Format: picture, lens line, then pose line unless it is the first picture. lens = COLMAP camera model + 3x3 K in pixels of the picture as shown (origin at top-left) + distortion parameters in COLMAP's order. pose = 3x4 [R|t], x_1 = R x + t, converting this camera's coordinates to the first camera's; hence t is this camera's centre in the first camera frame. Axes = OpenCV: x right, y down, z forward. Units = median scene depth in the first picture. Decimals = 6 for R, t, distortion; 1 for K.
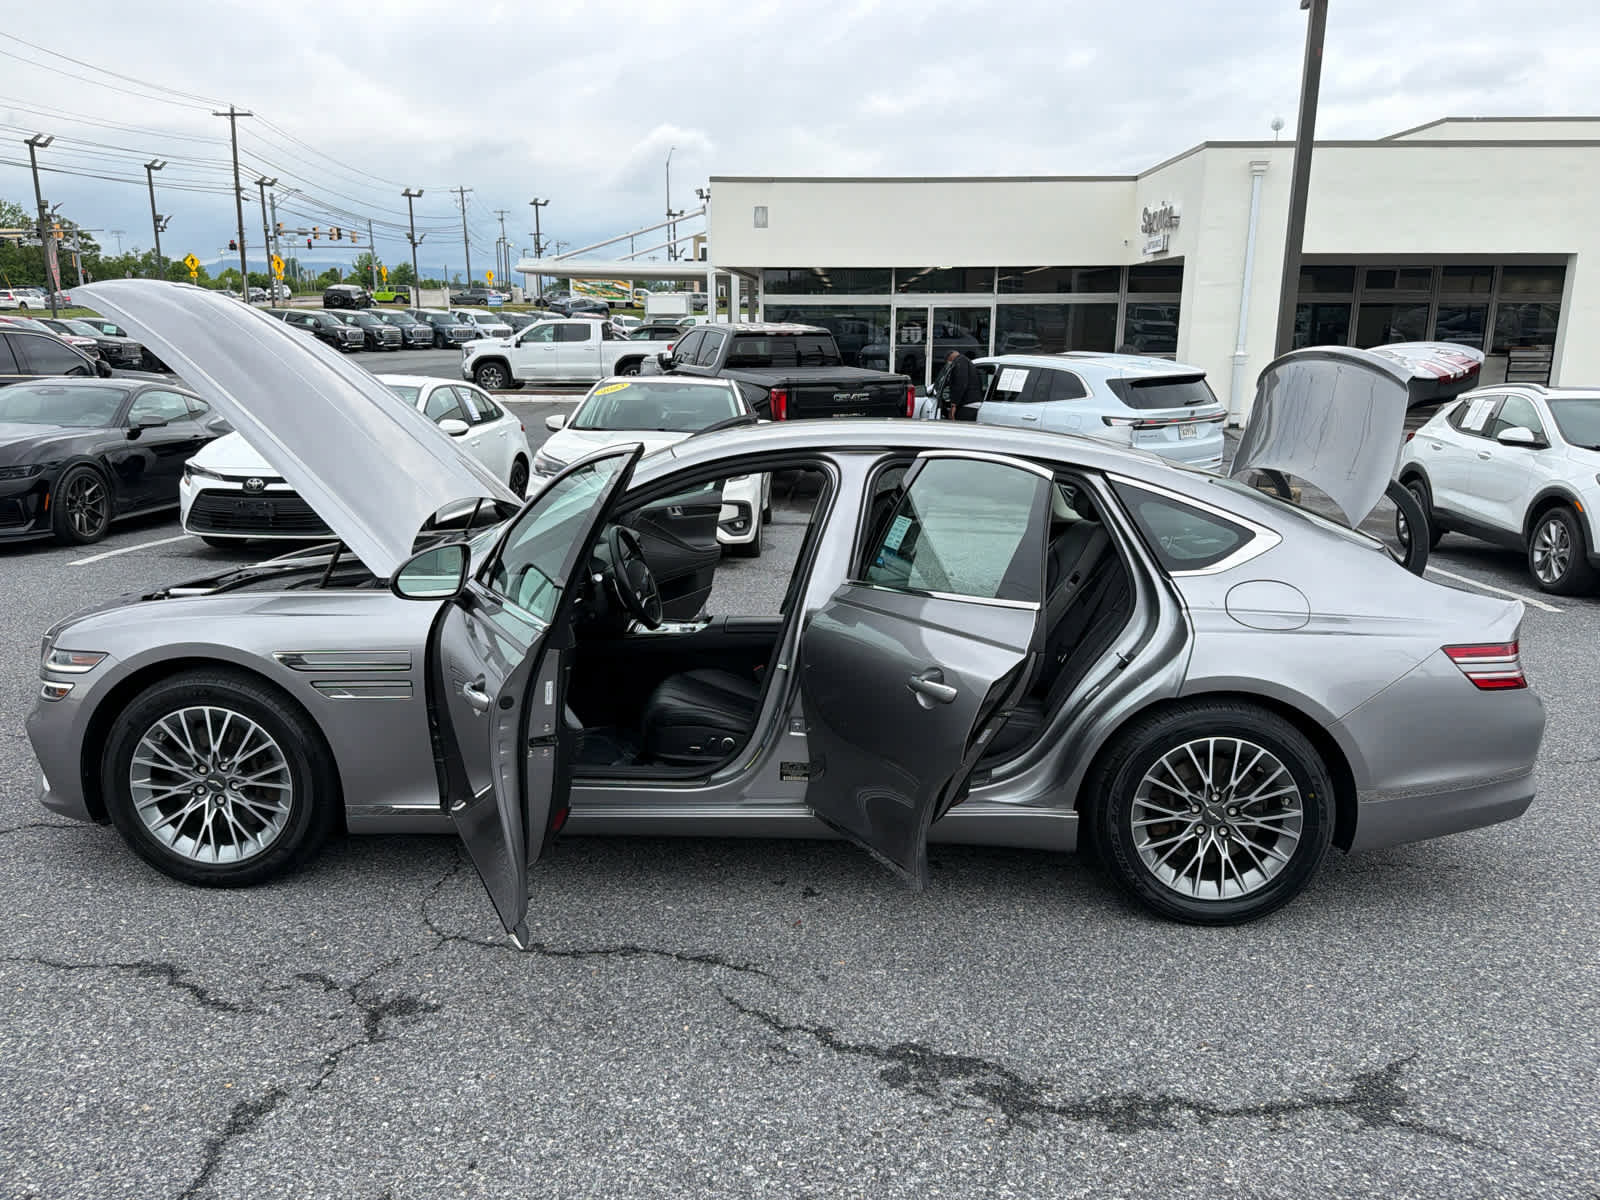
lens RADIAL K [[1158.2, 0, 807.3], [0, 1158.2, 597.5], [0, 0, 1]] dist [0.013837, -0.022593]
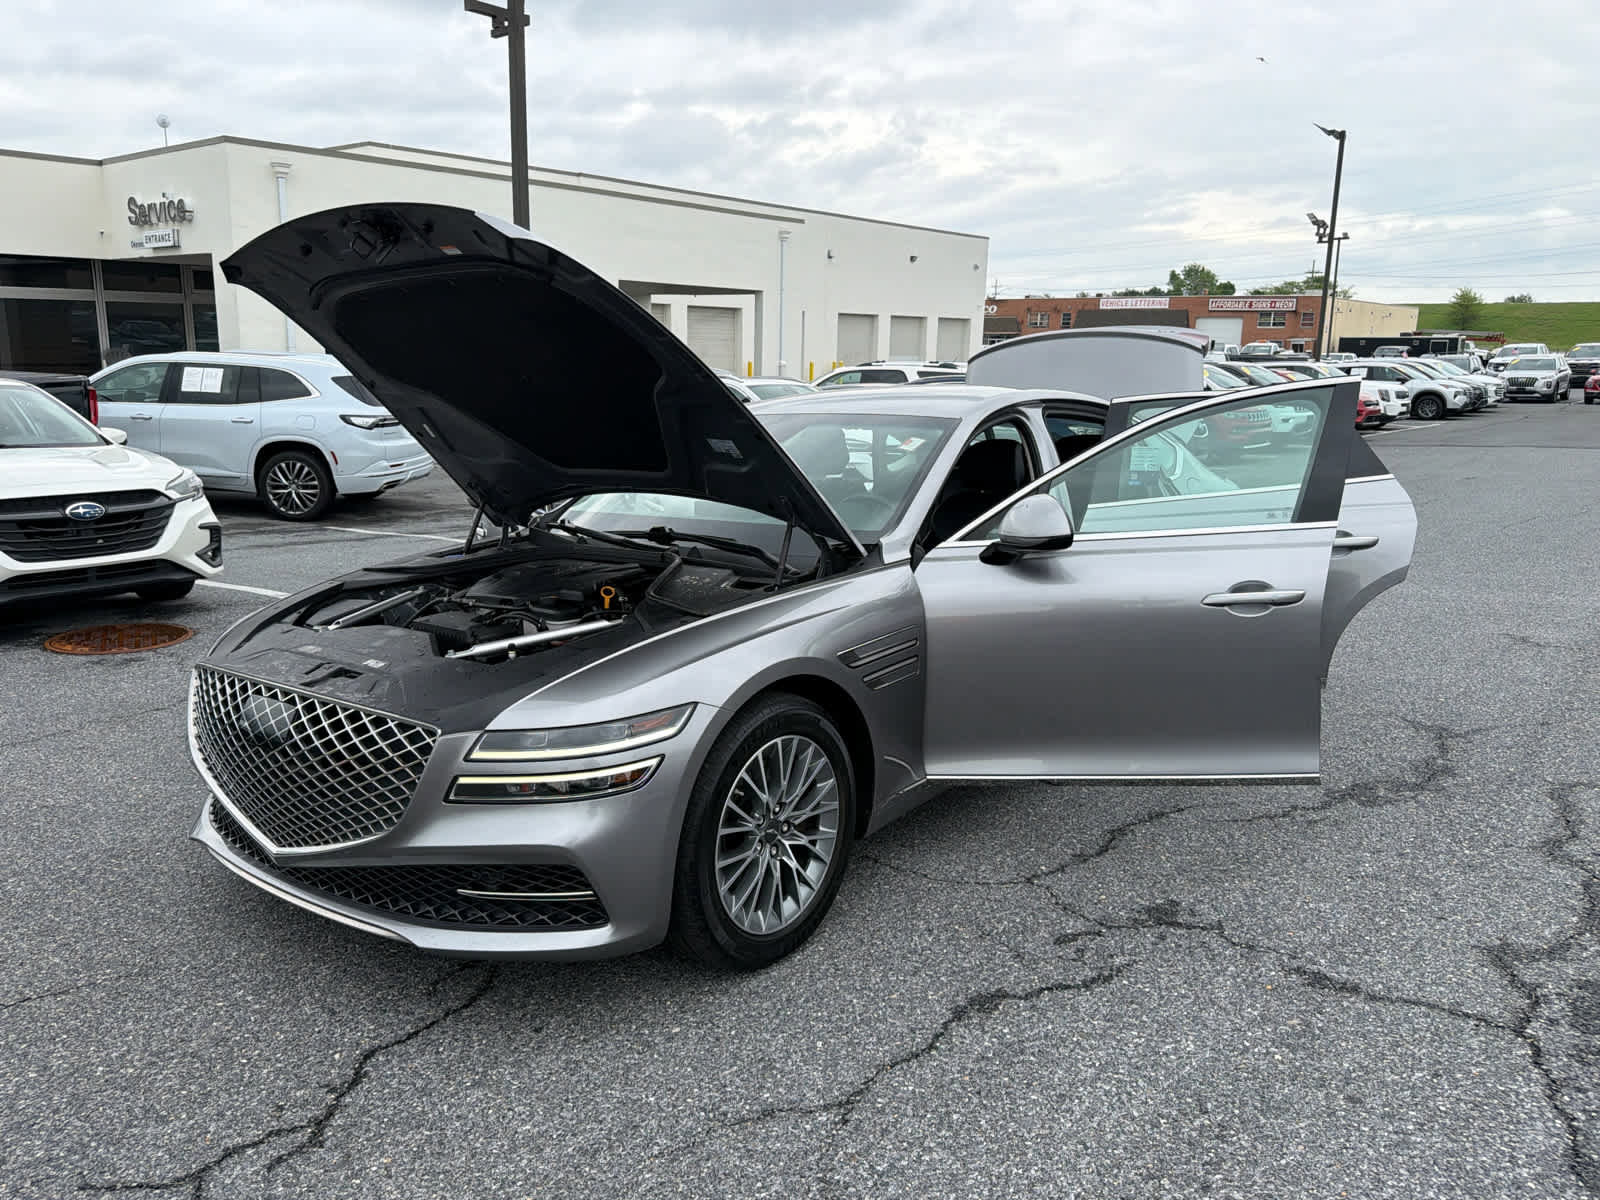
lens RADIAL K [[1142.4, 0, 786.5], [0, 1142.4, 591.7], [0, 0, 1]] dist [0.090519, -0.123728]
pose [[0.604781, -0.158594, 0.780441, -1.114296], [0.168827, 0.983229, 0.068975, -0.063198], [-0.778291, 0.090045, 0.621414, 0.467934]]
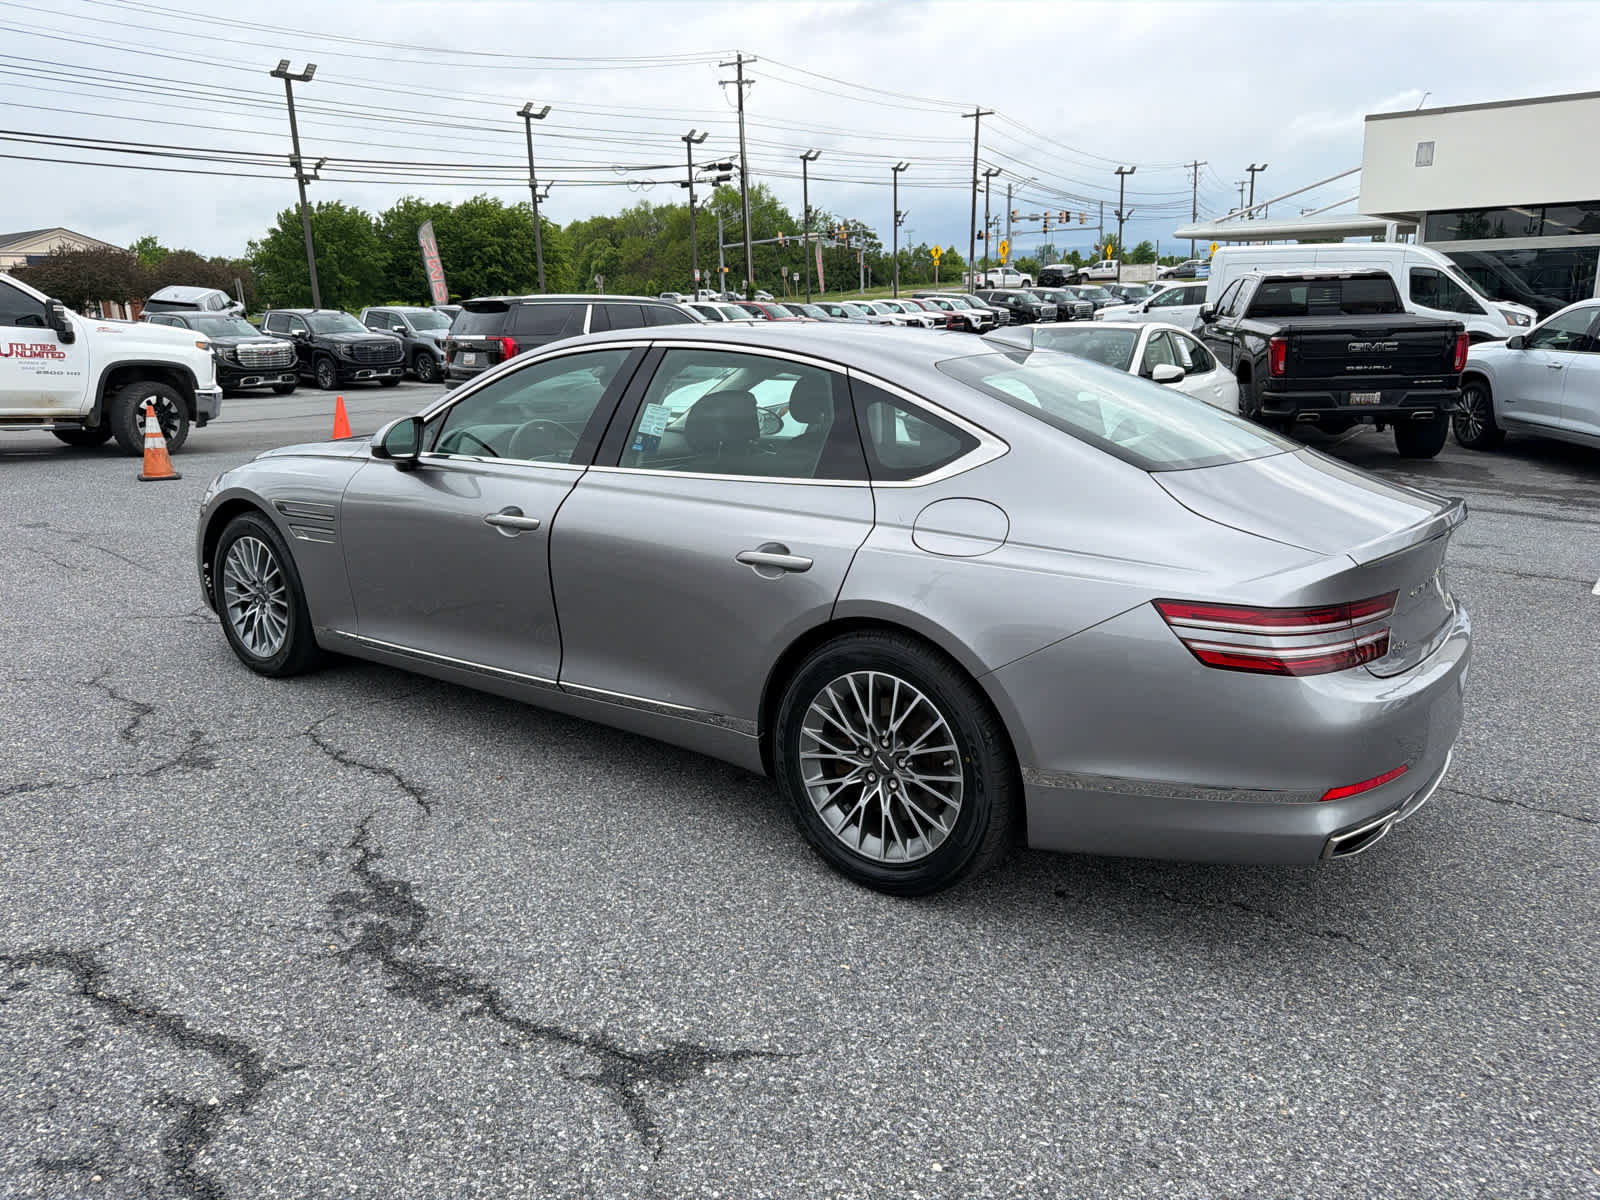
lens RADIAL K [[1117.8, 0, 800.0], [0, 1117.8, 600.0], [0, 0, 1]] dist [0.095990, -0.159071]
pose [[0.818544, 0.114916, -0.562832, 0.731667], [-0.099612, 0.993338, 0.057945, 0.025325], [0.565741, 0.008634, 0.824538, 0.272804]]
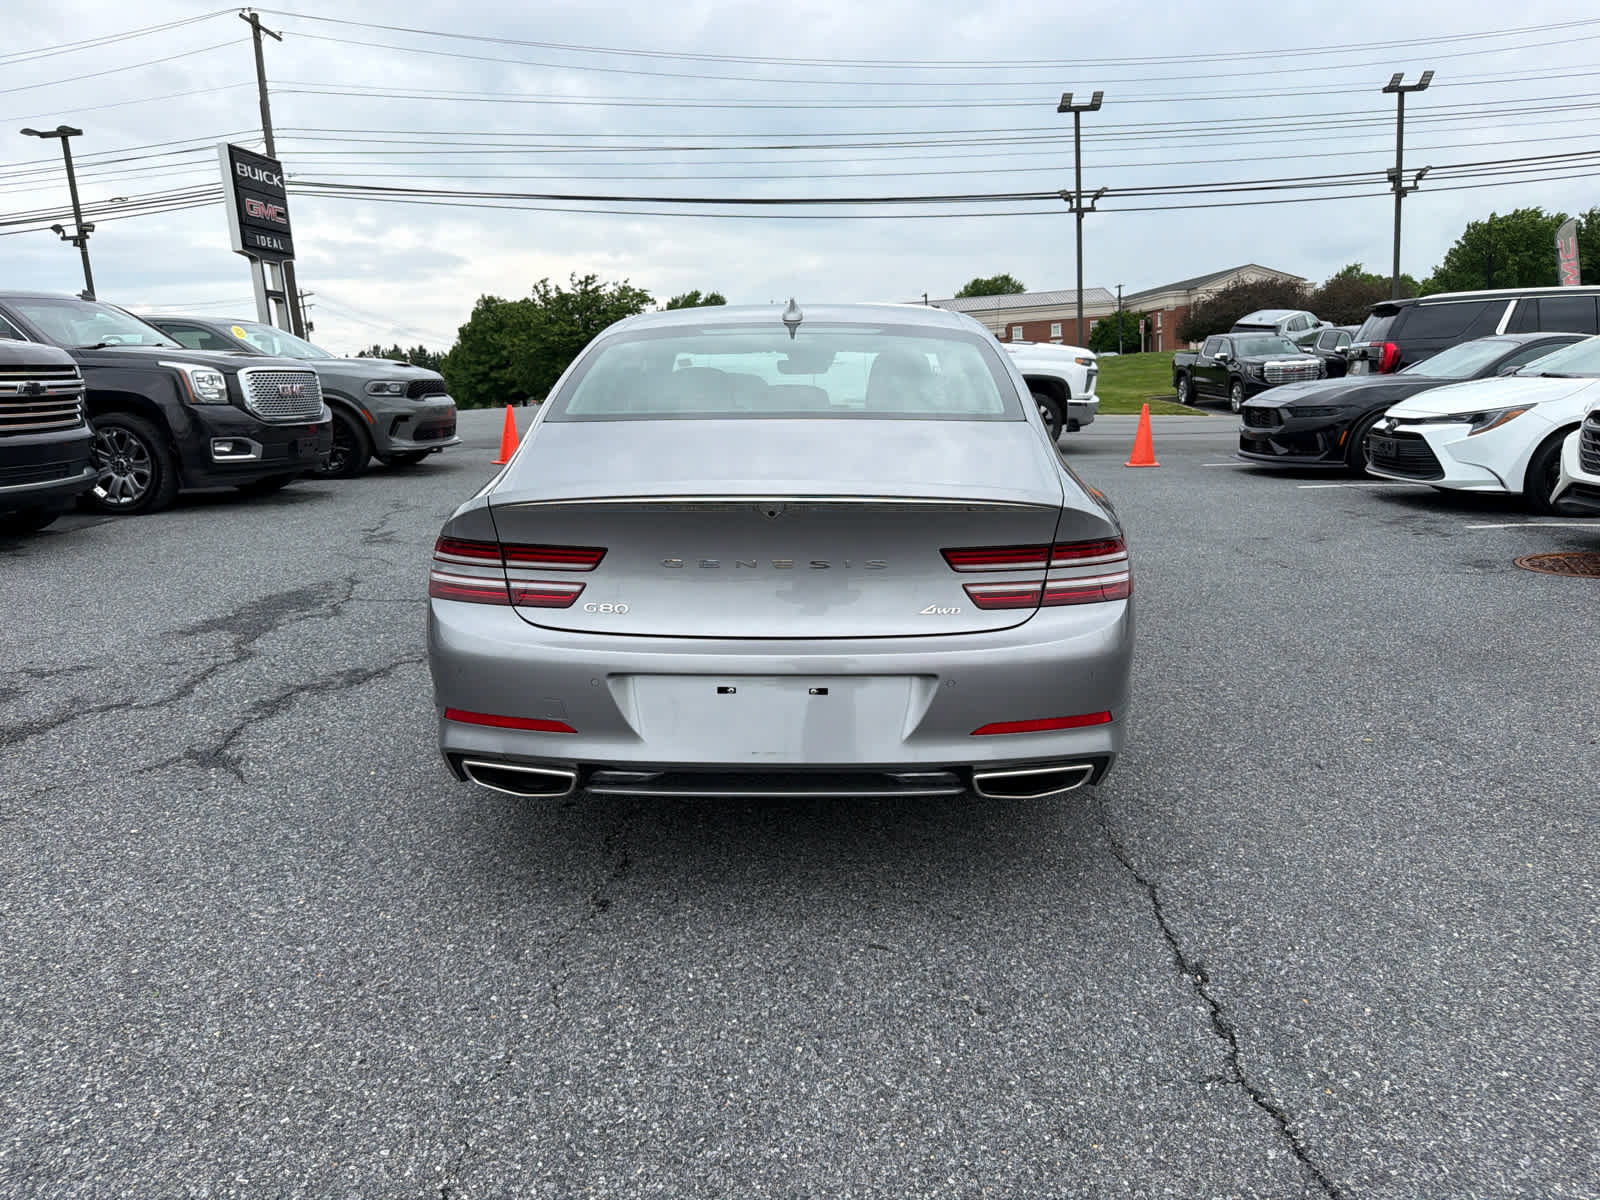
lens RADIAL K [[1125.1, 0, 793.6], [0, 1125.1, 593.0], [0, 0, 1]] dist [0.052715, -0.076493]
pose [[-0.004578, 0.173816, -0.984768, 1.319969], [-0.171150, 0.970111, 0.172025, -0.089056], [0.985234, 0.169331, 0.025307, 1.187343]]
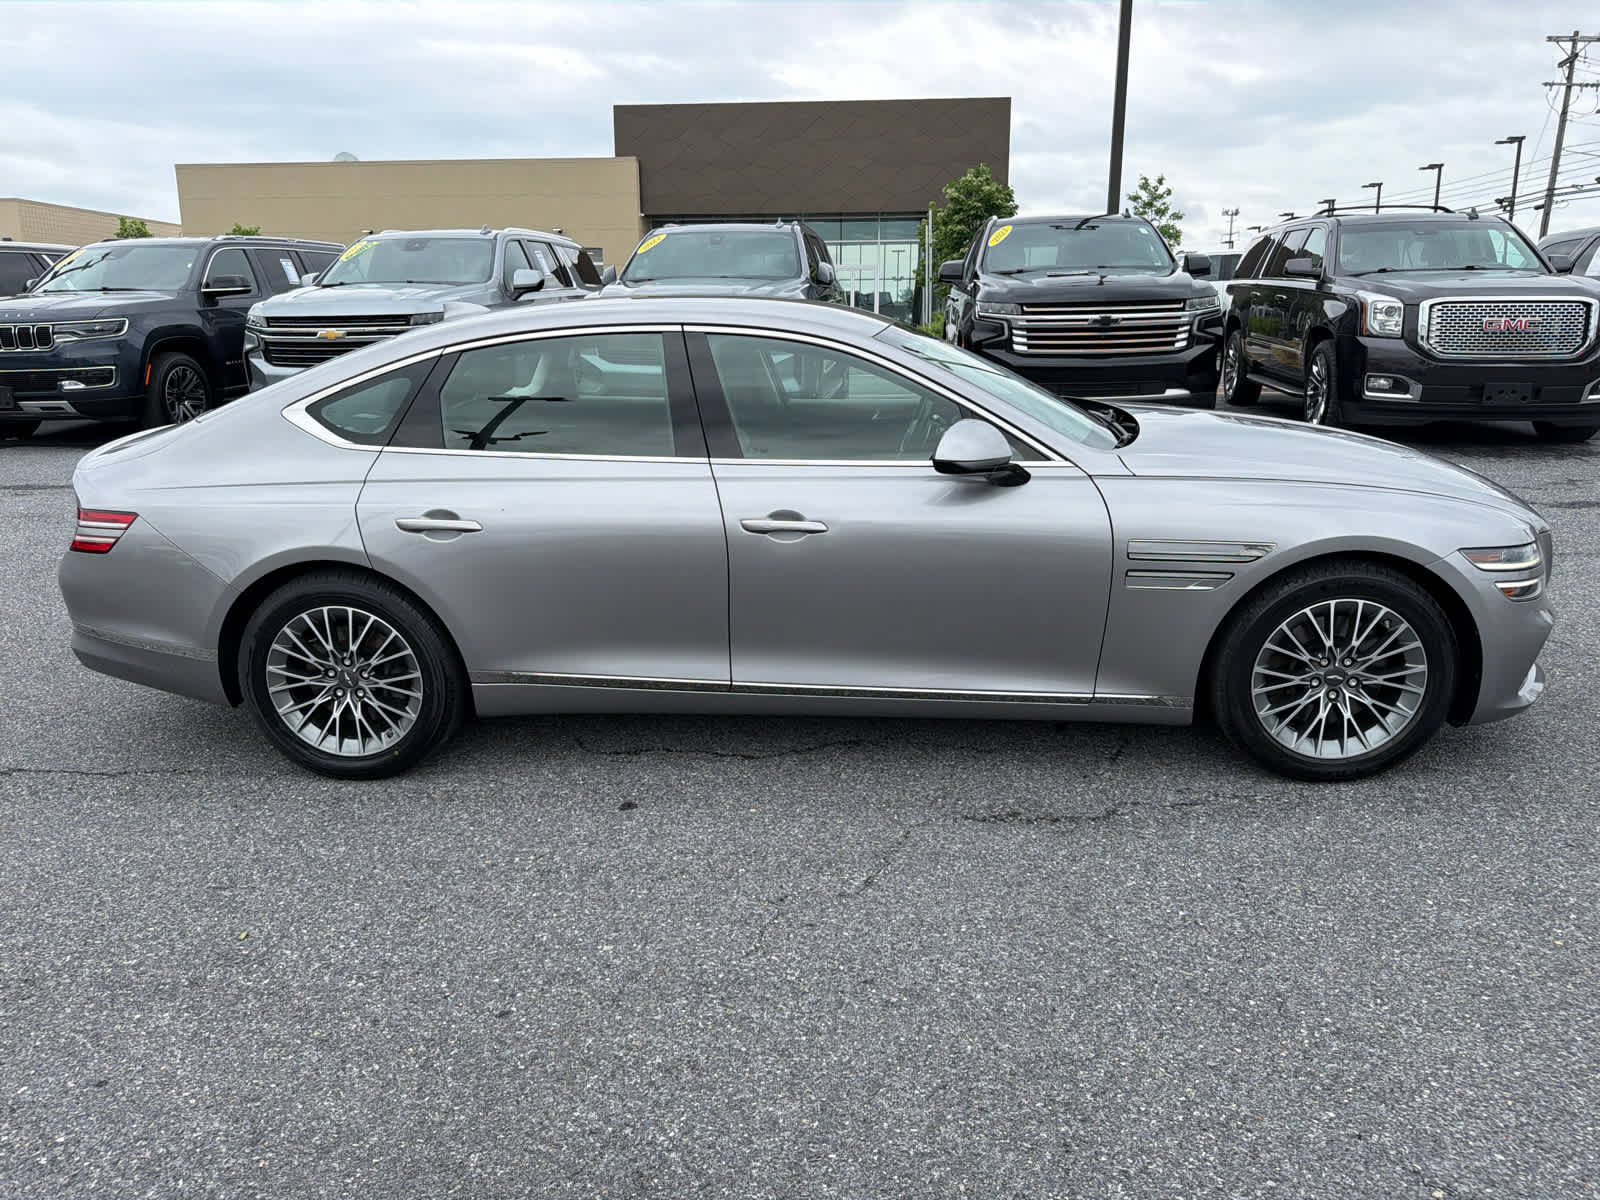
lens RADIAL K [[1113.9, 0, 814.0], [0, 1113.9, 593.9], [0, 0, 1]] dist [0.028999, -0.042311]
pose [[-0.999492, -0.008554, 0.030709, -0.093083], [0.005963, 0.896144, 0.443724, -0.413515], [-0.031316, 0.443681, -0.895637, 2.320616]]
